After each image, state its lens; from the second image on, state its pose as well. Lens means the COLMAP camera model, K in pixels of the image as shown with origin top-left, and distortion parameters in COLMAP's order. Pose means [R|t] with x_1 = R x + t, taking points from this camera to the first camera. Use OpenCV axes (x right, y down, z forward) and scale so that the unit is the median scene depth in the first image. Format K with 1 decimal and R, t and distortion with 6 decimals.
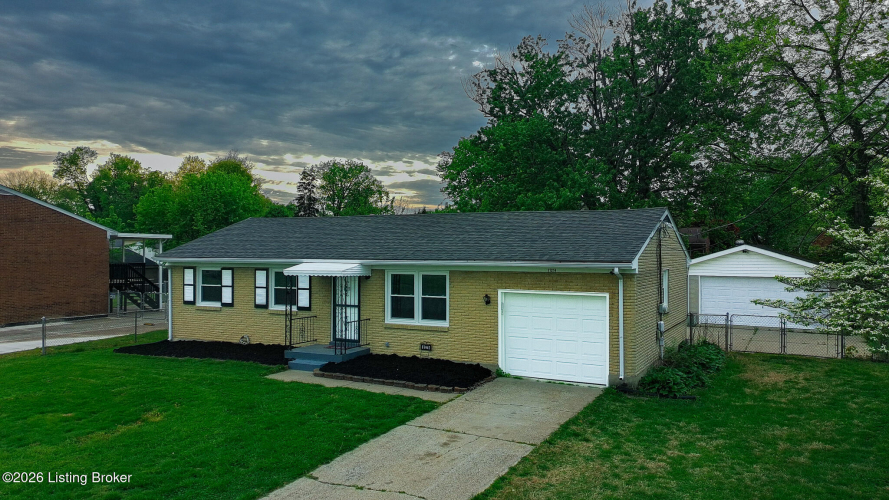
lens RADIAL K [[683.1, 0, 446.9], [0, 683.1, 244.2], [0, 0, 1]] dist [0.060269, -0.054968]
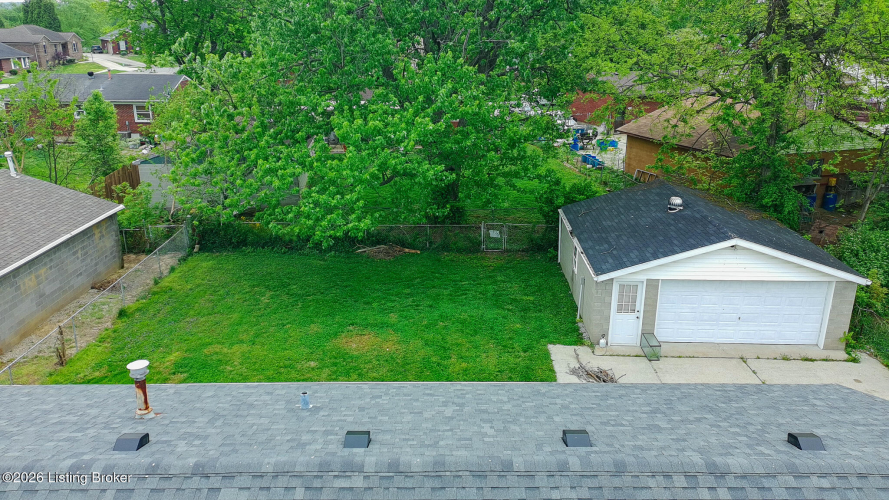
lens RADIAL K [[683.1, 0, 446.4], [0, 683.1, 253.5], [0, 0, 1]] dist [0.060269, -0.054968]
pose [[0.884193, -0.147697, 0.443157, -0.159591], [-0.004822, 0.945761, 0.324827, -0.298892], [-0.467097, -0.289347, 0.835523, 0.876181]]
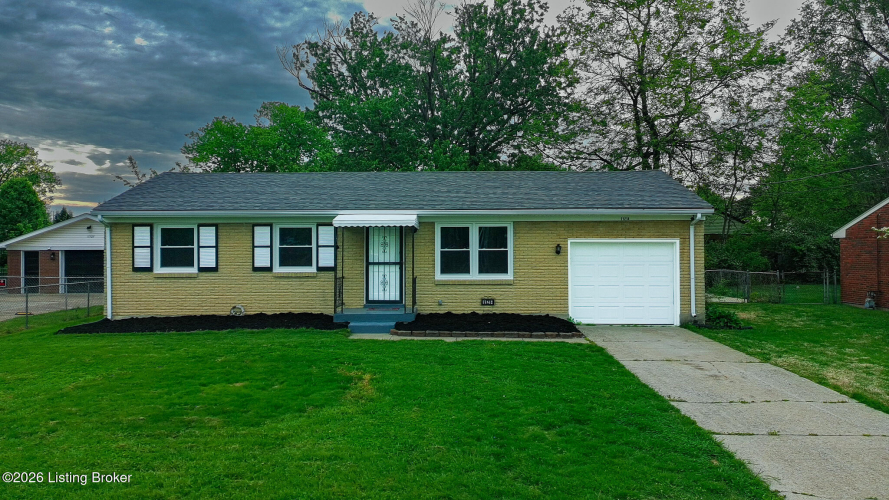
lens RADIAL K [[683.1, 0, 445.0], [0, 683.1, 273.1], [0, 0, 1]] dist [0.060269, -0.054968]
pose [[0.892877, -0.021192, 0.449801, -0.494139], [0.002774, 0.999132, 0.041567, 0.067282], [-0.450291, -0.035867, 0.892161, 0.164869]]
